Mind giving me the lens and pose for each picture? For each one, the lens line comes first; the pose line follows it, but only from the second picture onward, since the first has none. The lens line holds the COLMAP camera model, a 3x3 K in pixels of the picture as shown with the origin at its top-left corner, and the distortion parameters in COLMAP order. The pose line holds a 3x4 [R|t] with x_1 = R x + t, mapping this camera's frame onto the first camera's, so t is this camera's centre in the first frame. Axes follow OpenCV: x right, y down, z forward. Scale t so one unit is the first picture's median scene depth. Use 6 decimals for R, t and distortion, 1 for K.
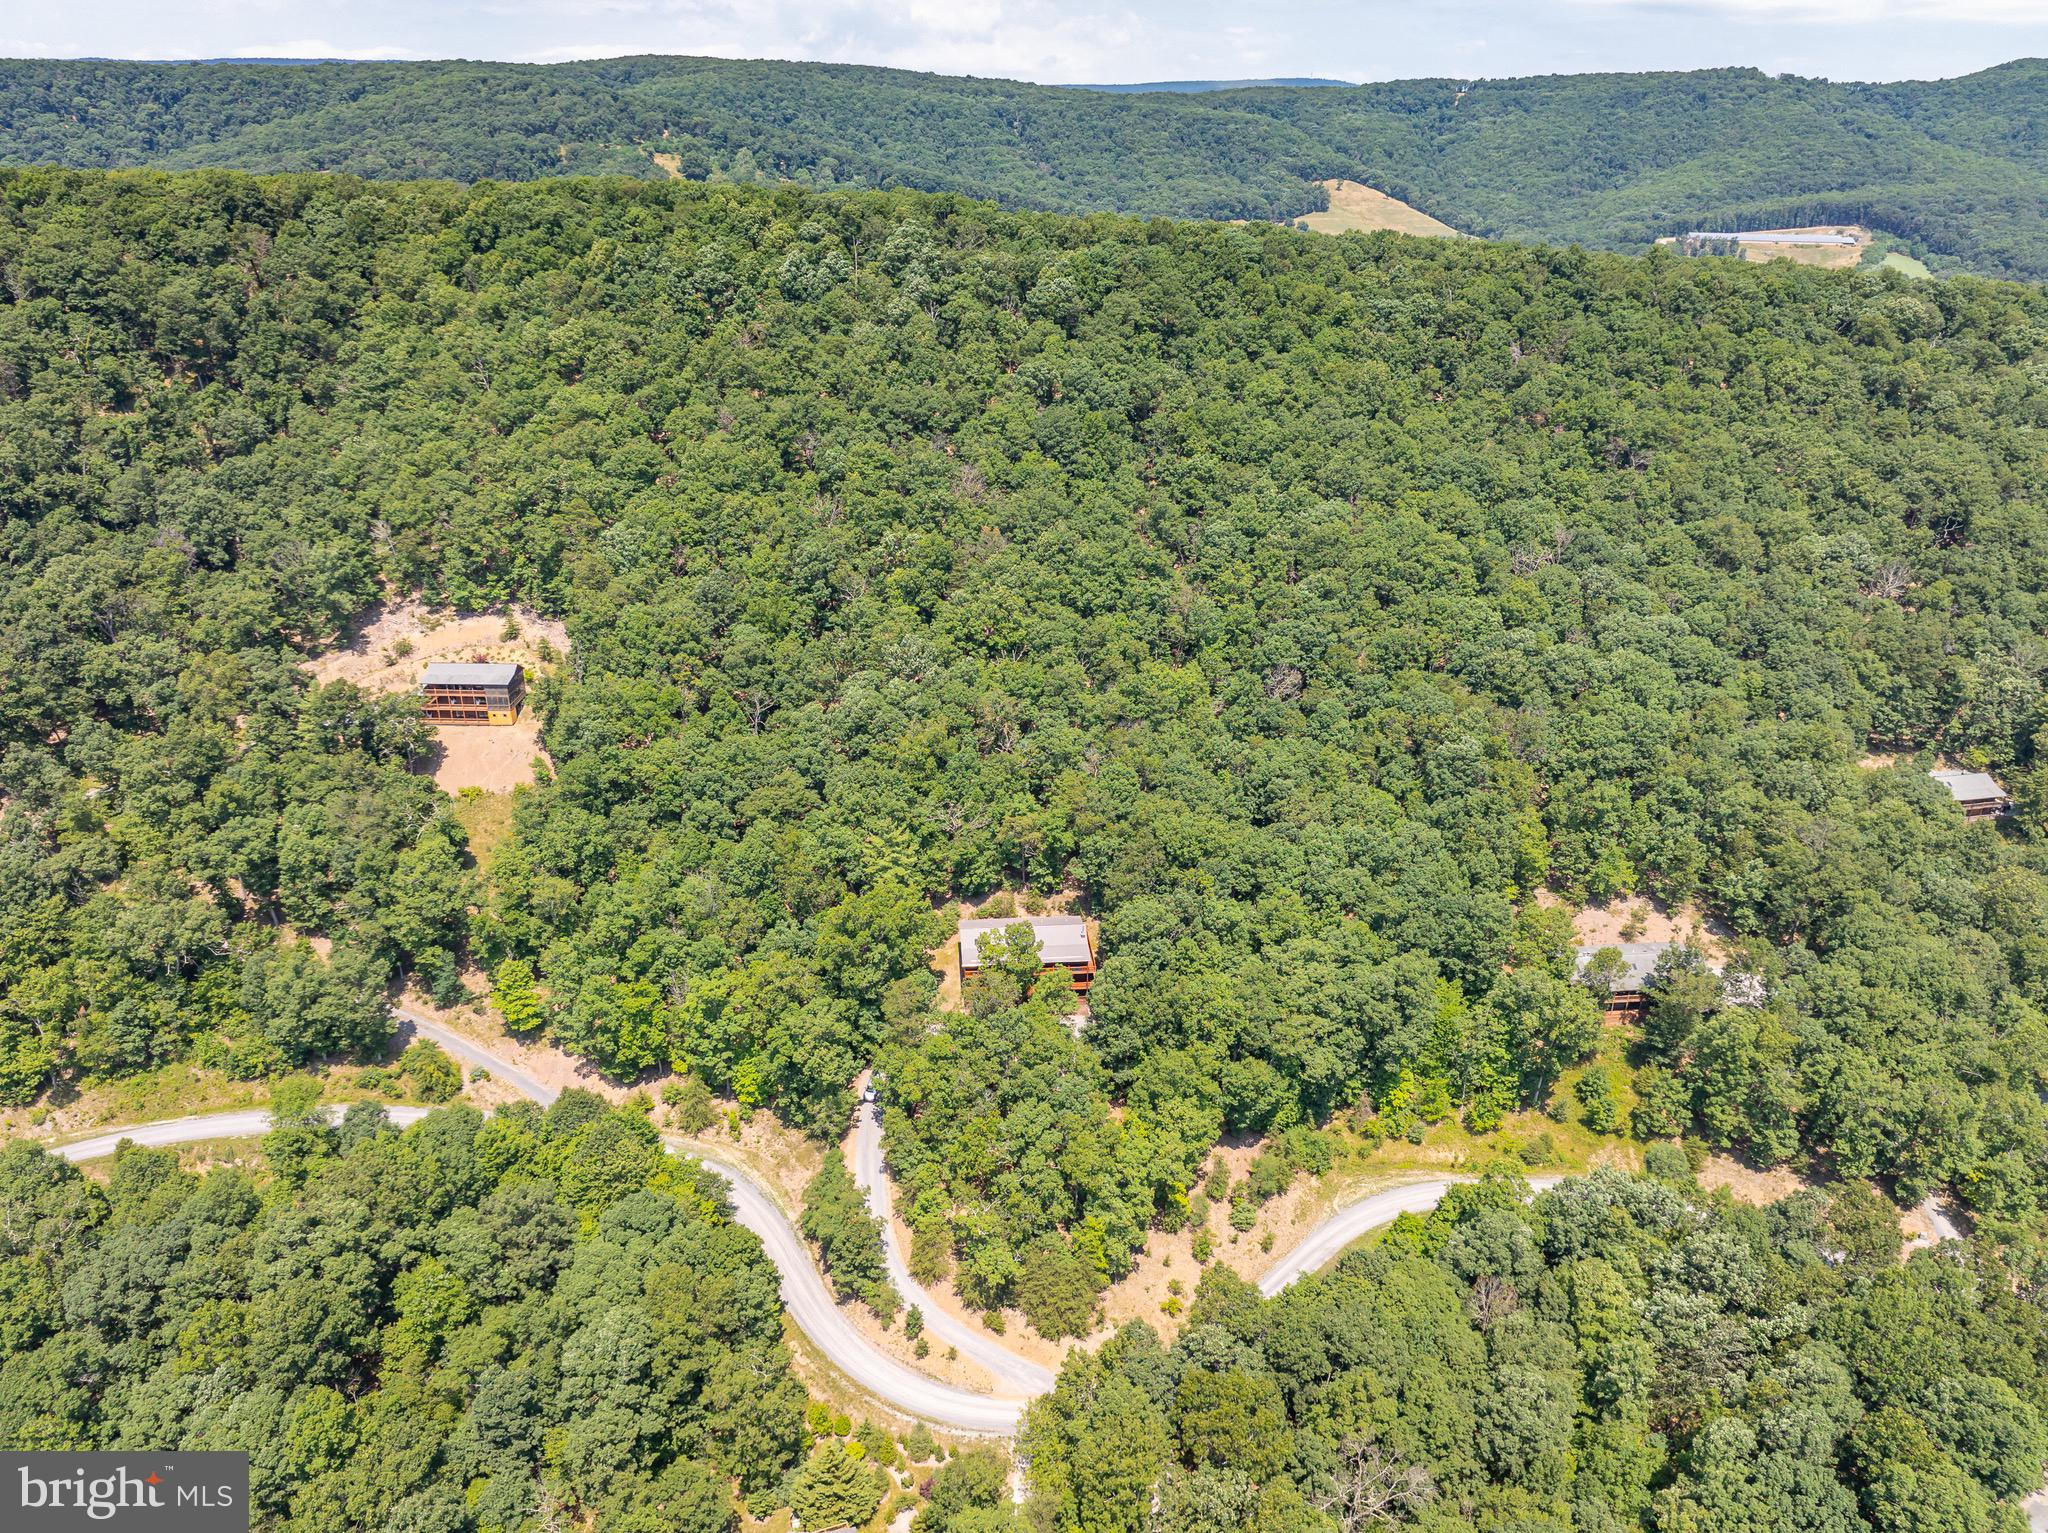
lens RADIAL K [[1458.8, 0, 1024.0], [0, 1458.8, 766.5], [0, 0, 1]] dist [-0.054453, 0.024777]
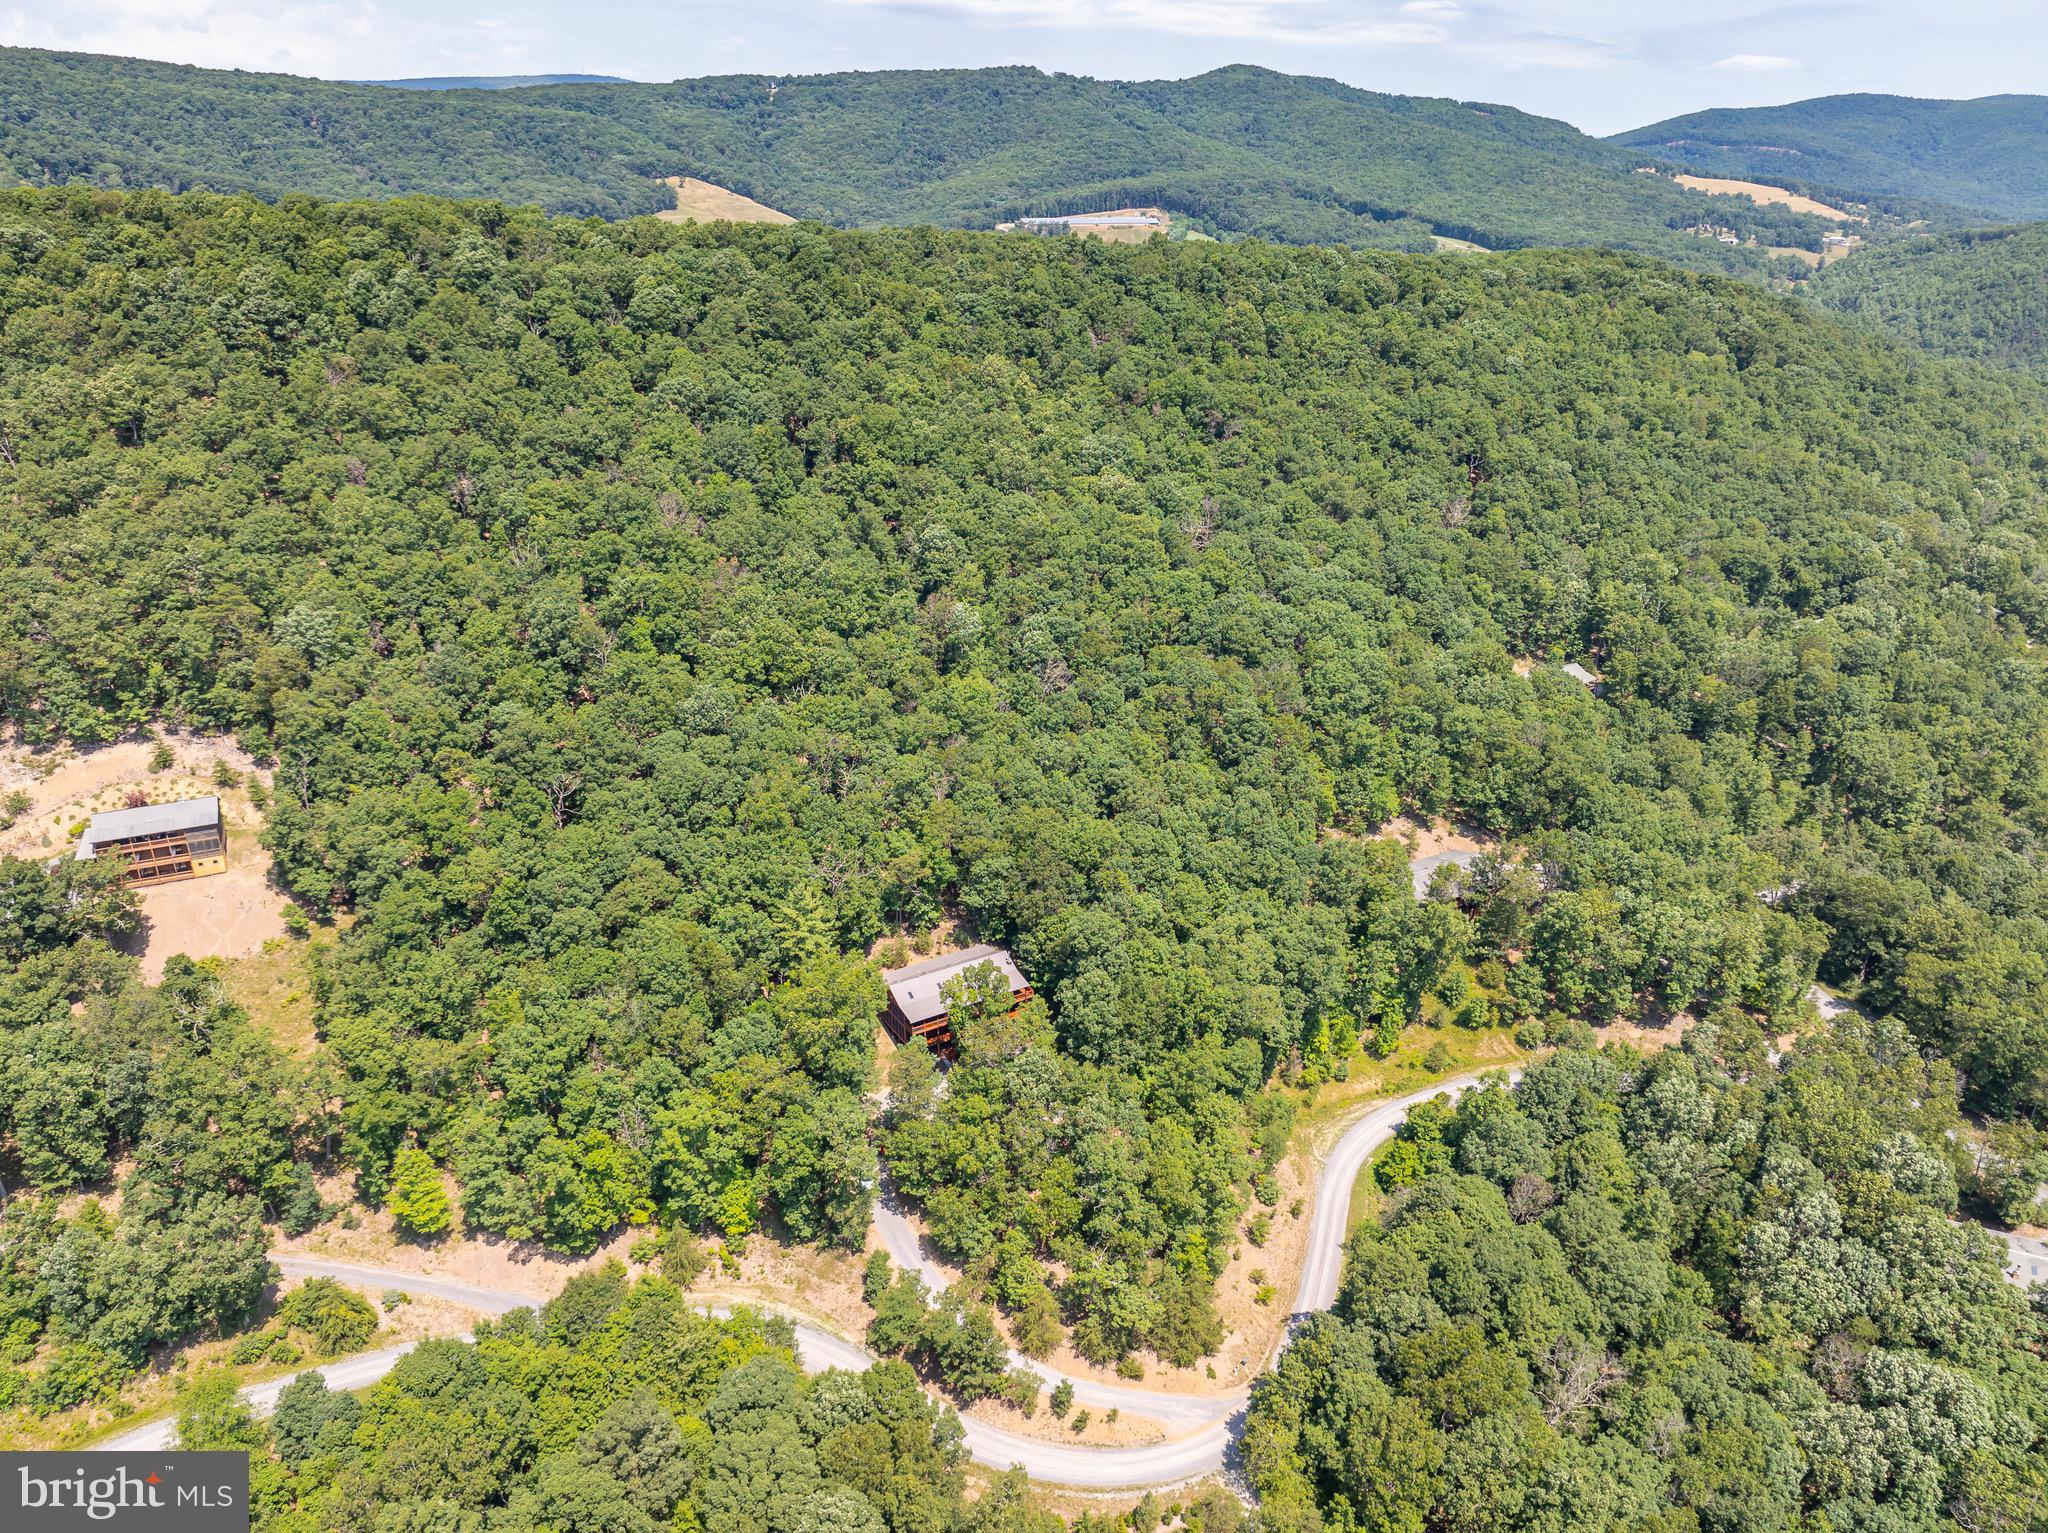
lens RADIAL K [[1458.8, 0, 1024.0], [0, 1458.8, 766.5], [0, 0, 1]] dist [-0.054453, 0.024777]
pose [[0.896017, -0.174015, 0.408501, -0.288827], [0.173110, 0.984110, 0.039510, -0.043387], [-0.408885, 0.035314, 0.911902, 0.097811]]
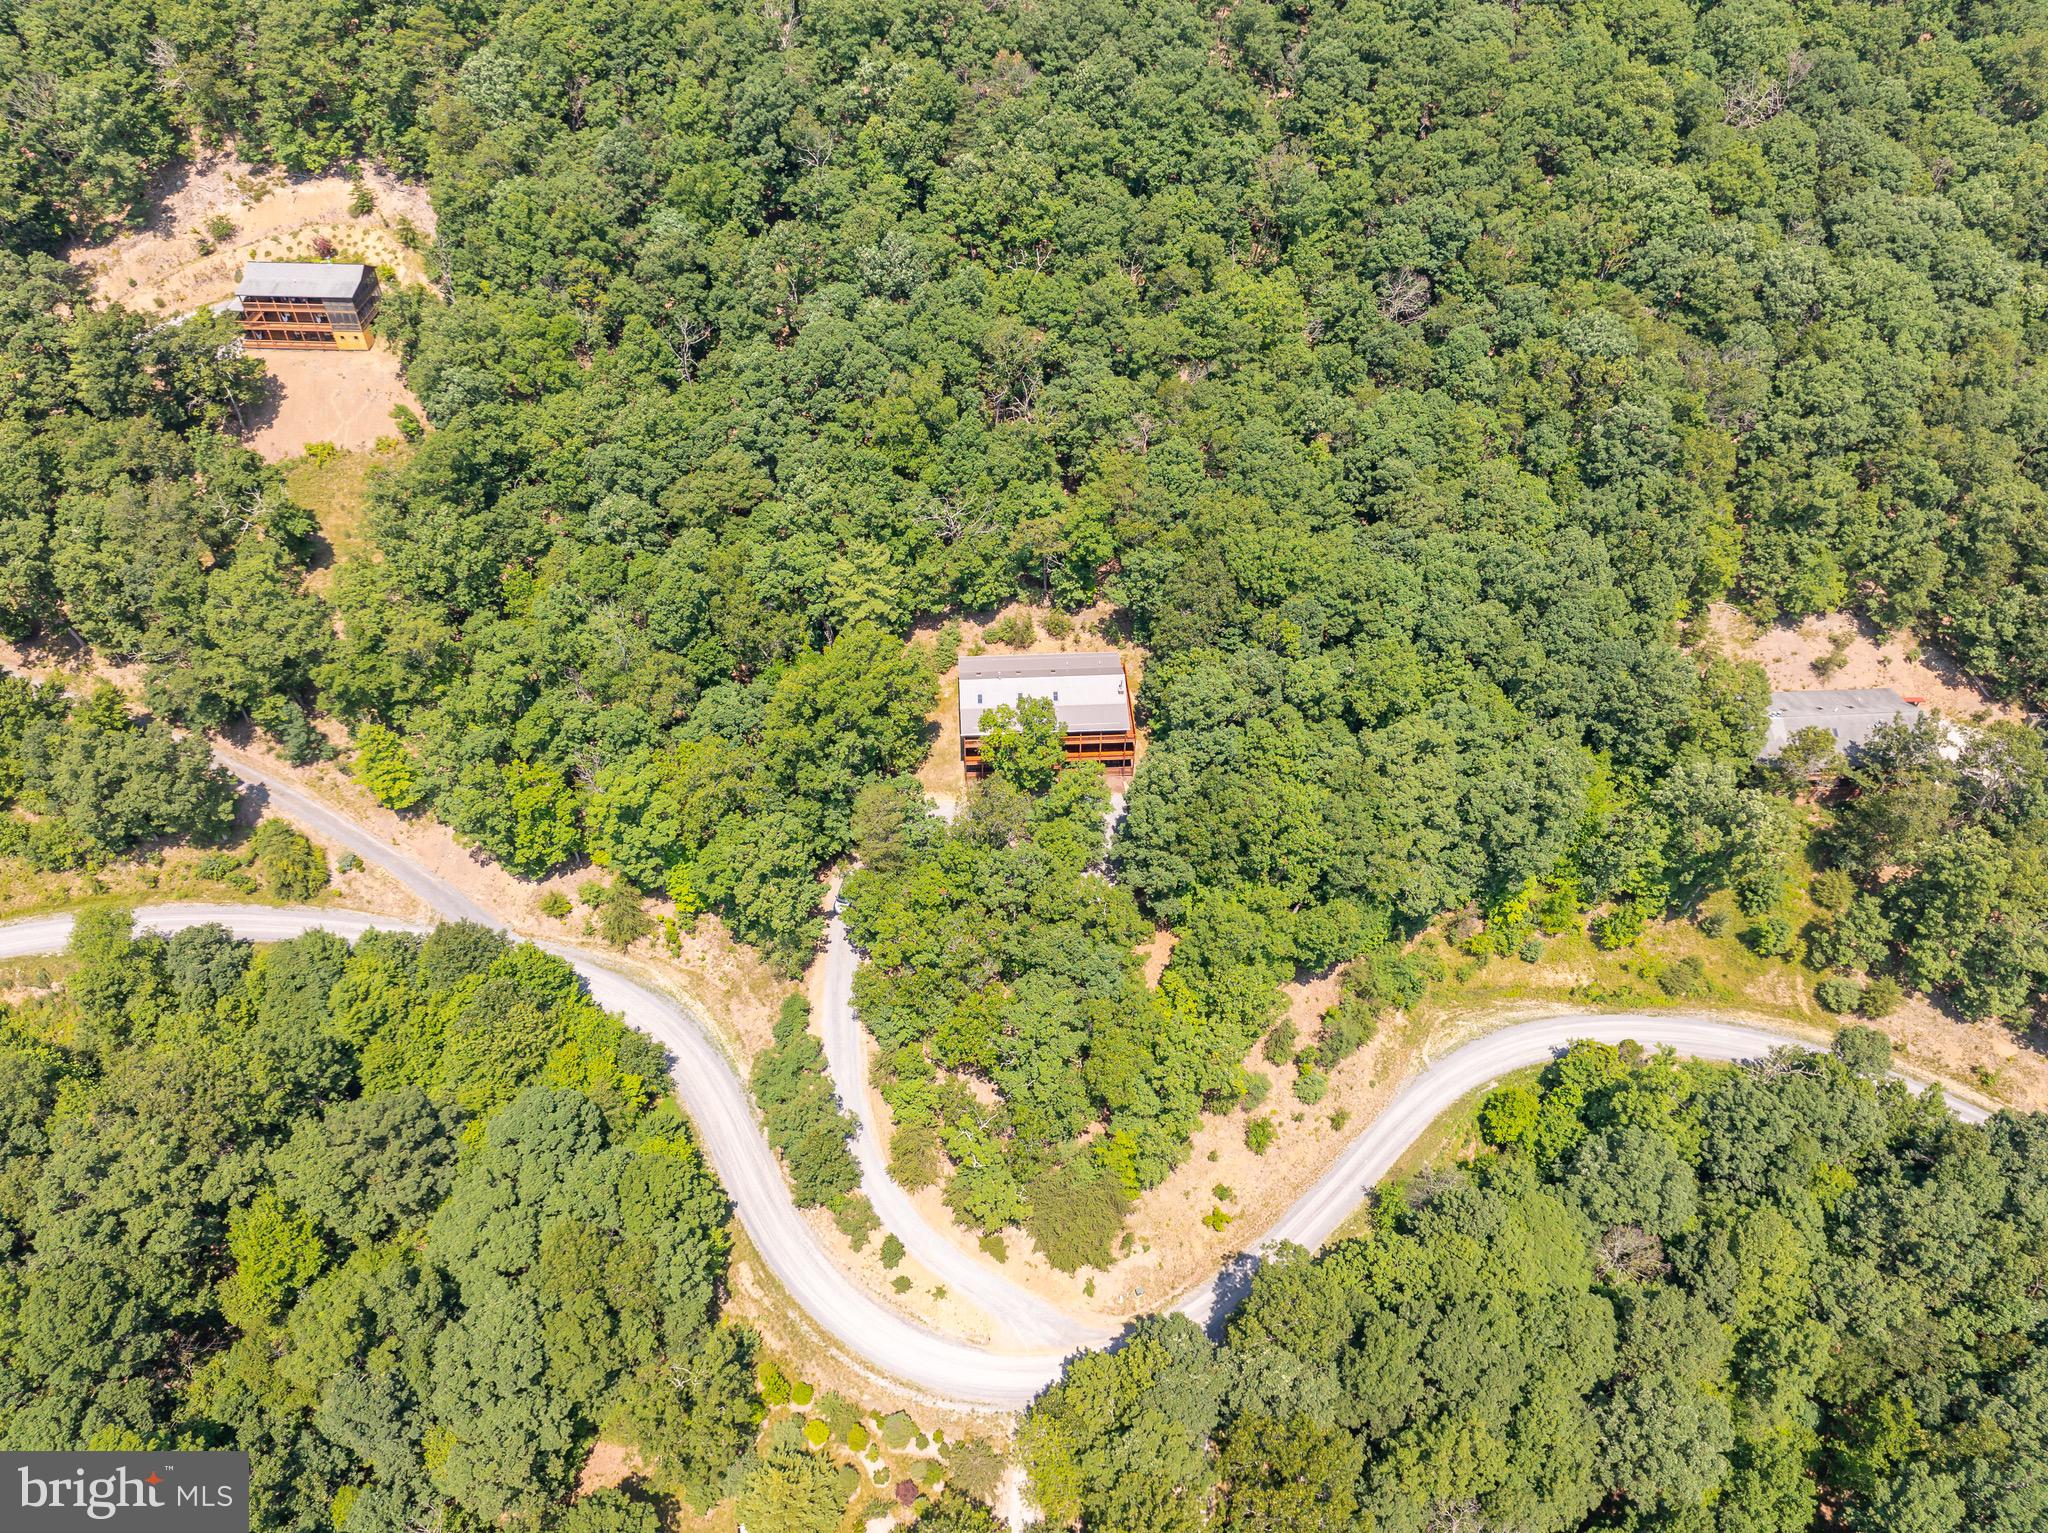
lens RADIAL K [[1458.8, 0, 1024.0], [0, 1458.8, 766.5], [0, 0, 1]] dist [-0.054453, 0.024777]
pose [[0.999666, 0.019748, -0.016685, 0.003102], [-0.012350, 0.931742, 0.362911, -0.108474], [0.022713, -0.362584, 0.931674, 0.249810]]
